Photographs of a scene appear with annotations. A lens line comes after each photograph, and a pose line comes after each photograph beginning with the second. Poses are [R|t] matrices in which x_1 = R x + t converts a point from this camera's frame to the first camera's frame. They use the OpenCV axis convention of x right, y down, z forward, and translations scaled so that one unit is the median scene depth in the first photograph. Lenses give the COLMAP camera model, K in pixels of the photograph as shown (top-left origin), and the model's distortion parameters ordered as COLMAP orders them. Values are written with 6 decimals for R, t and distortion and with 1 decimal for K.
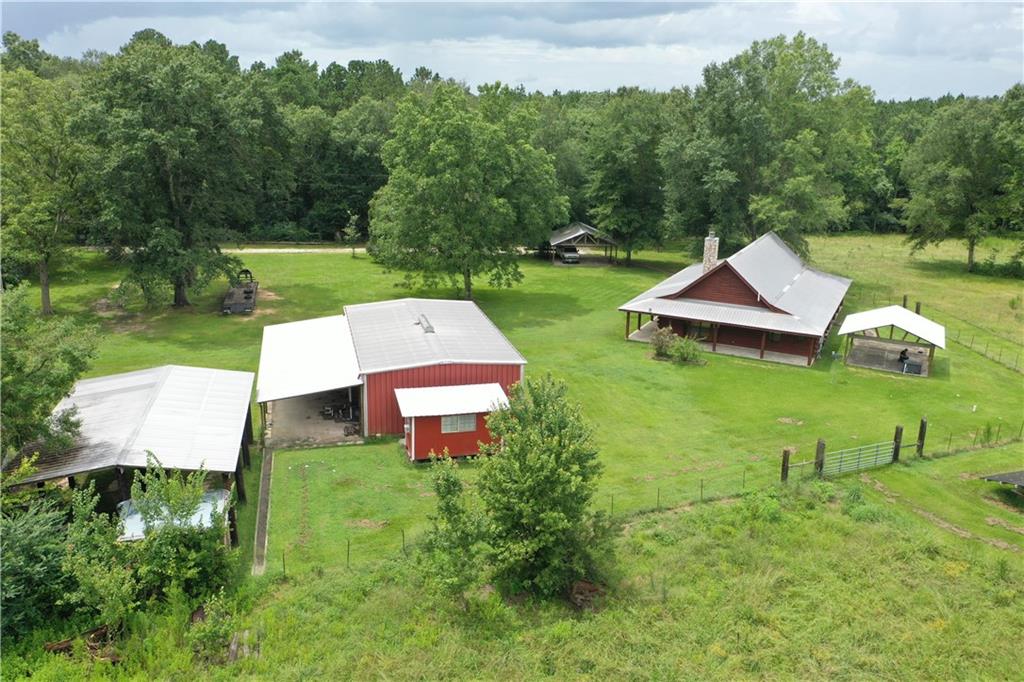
lens RADIAL K [[803.0, 0, 511.5], [0, 803.0, 341.6], [0, 0, 1]] dist [0.002277, -0.006664]
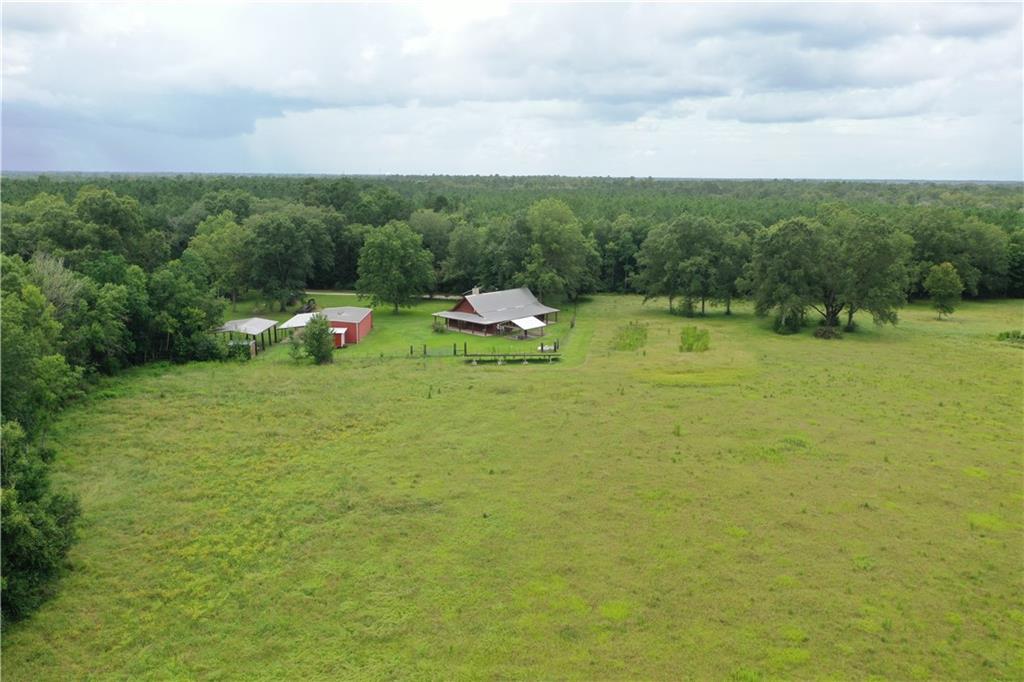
lens RADIAL K [[803.0, 0, 515.4], [0, 803.0, 339.6], [0, 0, 1]] dist [0.002277, -0.006664]
pose [[0.978282, 0.039240, -0.203529, 0.971218], [-0.055122, 0.995811, -0.072959, 0.221886], [0.199814, 0.082593, 0.976347, -1.529274]]
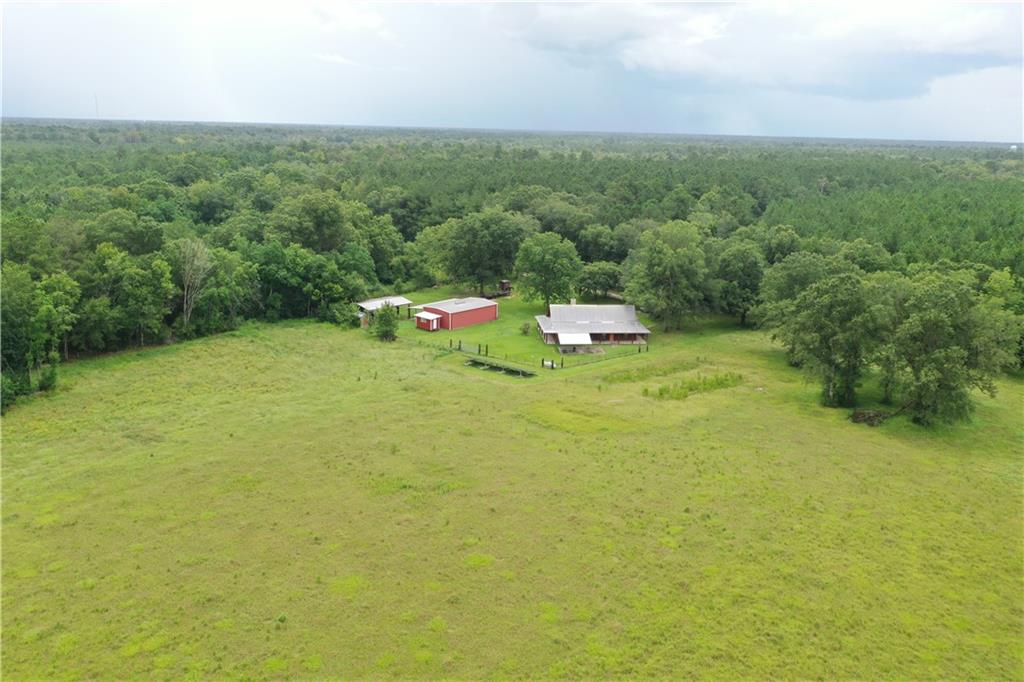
lens RADIAL K [[803.0, 0, 514.4], [0, 803.0, 342.0], [0, 0, 1]] dist [0.002277, -0.006664]
pose [[0.572880, 0.209926, -0.792300, 2.503020], [-0.239566, 0.967319, 0.083078, -0.177207], [0.783847, 0.142215, 0.604449, -0.853214]]
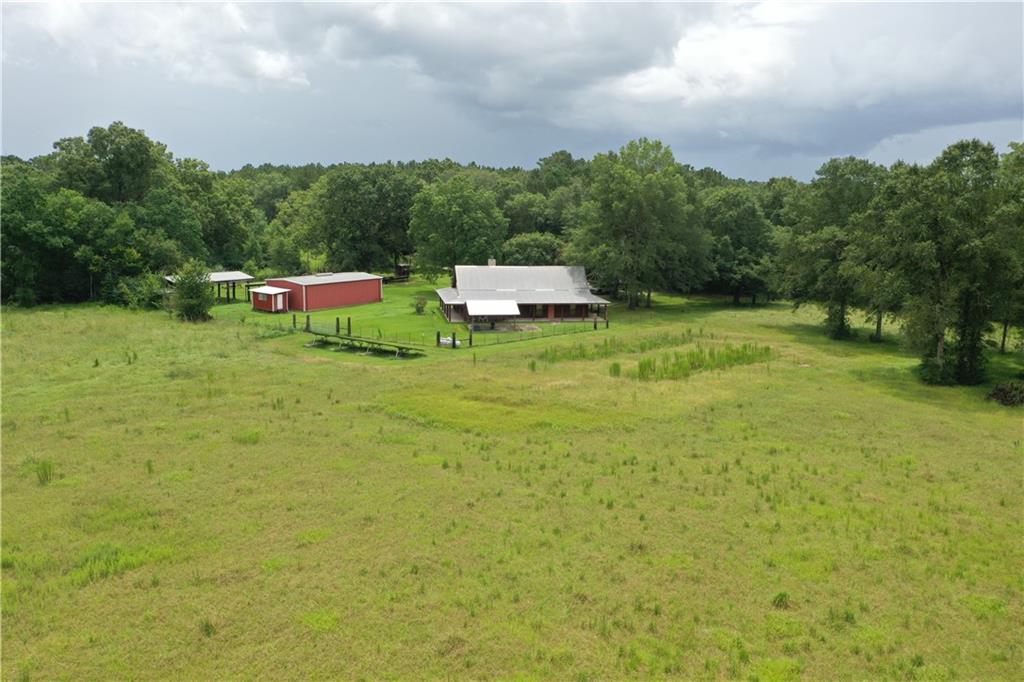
lens RADIAL K [[803.0, 0, 515.5], [0, 803.0, 342.8], [0, 0, 1]] dist [0.002277, -0.006664]
pose [[0.638187, 0.138812, -0.757264, 1.807786], [-0.220845, 0.975281, -0.007343, 0.058497], [0.737526, 0.171924, 0.653068, -0.129114]]
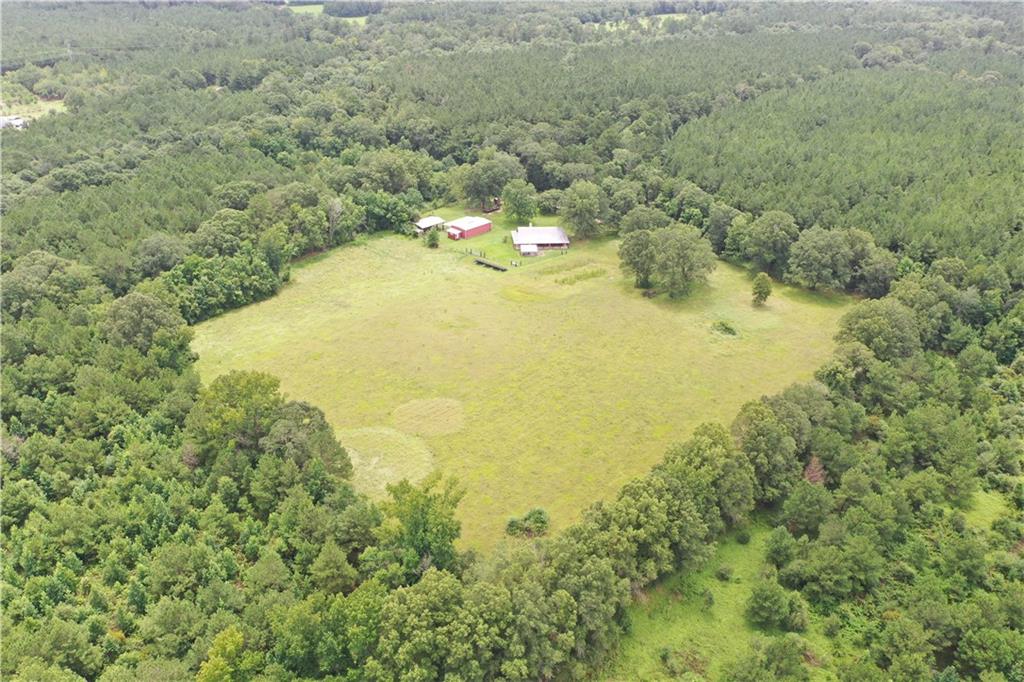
lens RADIAL K [[803.0, 0, 507.3], [0, 803.0, 339.4], [0, 0, 1]] dist [0.002277, -0.006664]
pose [[0.554678, 0.381249, -0.739582, 4.566123], [-0.231329, 0.924467, 0.303063, -1.029666], [0.799262, 0.002984, 0.600976, -2.377431]]
